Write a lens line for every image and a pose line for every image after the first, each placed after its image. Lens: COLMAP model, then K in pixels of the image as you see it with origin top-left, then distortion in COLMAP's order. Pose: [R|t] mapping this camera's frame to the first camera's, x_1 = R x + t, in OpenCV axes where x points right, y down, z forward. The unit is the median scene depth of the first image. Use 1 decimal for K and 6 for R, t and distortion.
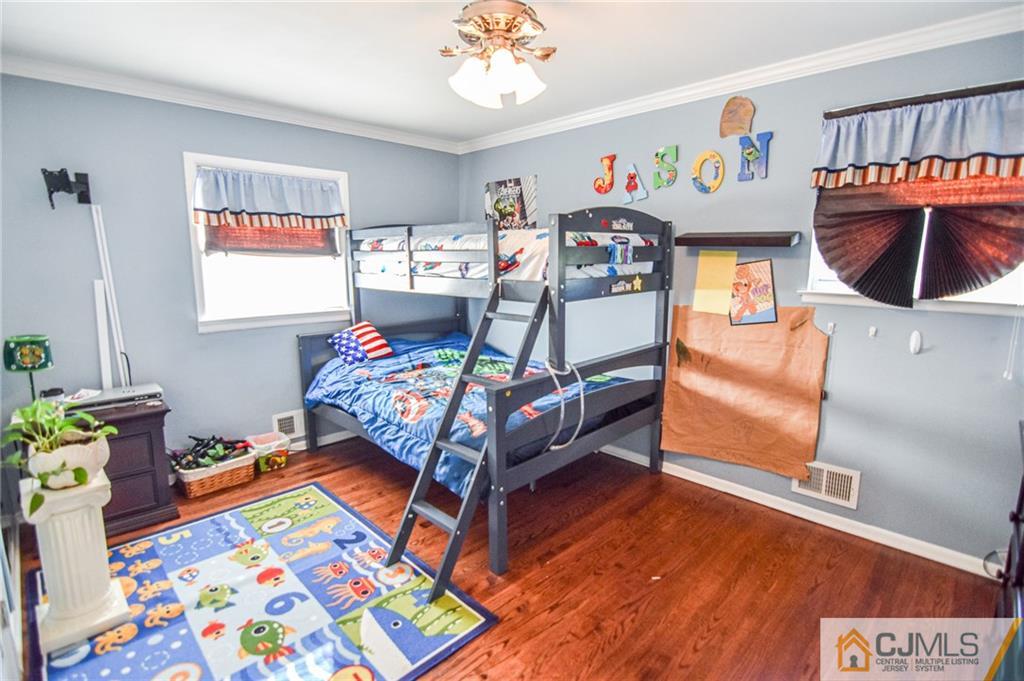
lens RADIAL K [[502.8, 0, 512.3], [0, 502.8, 340.8], [0, 0, 1]] dist [-0.005557, -0.008701]
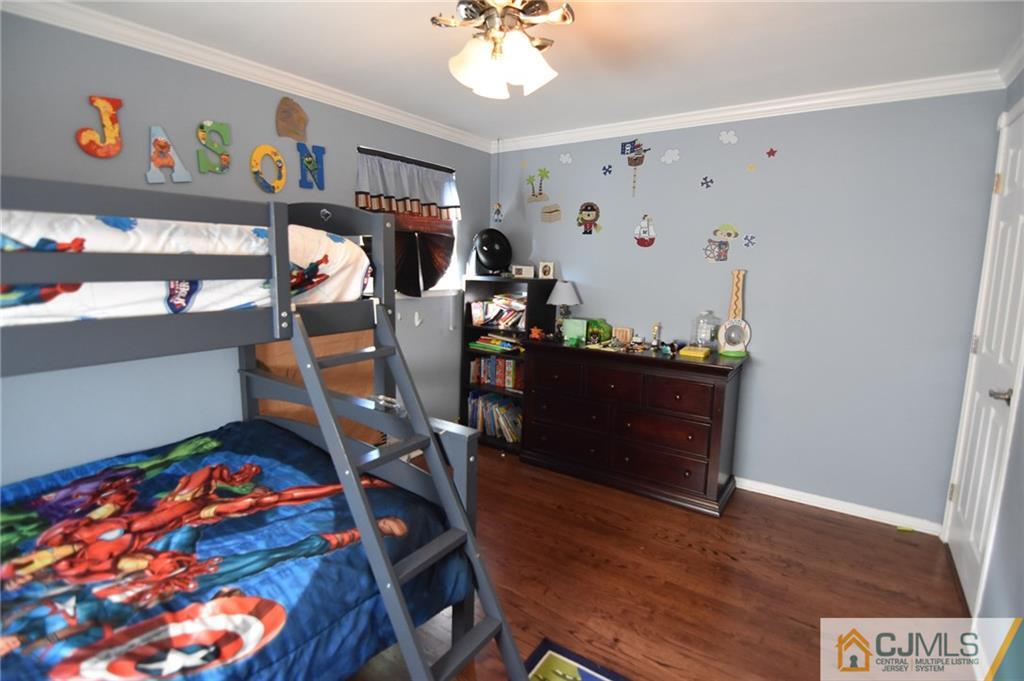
lens RADIAL K [[502.8, 0, 511.7], [0, 502.8, 334.7], [0, 0, 1]] dist [-0.005557, -0.008701]
pose [[-0.185190, -0.146497, 0.971722, -0.647141], [0.148692, 0.973264, 0.175067, -0.149765], [-0.971388, 0.176908, -0.158456, 0.822625]]
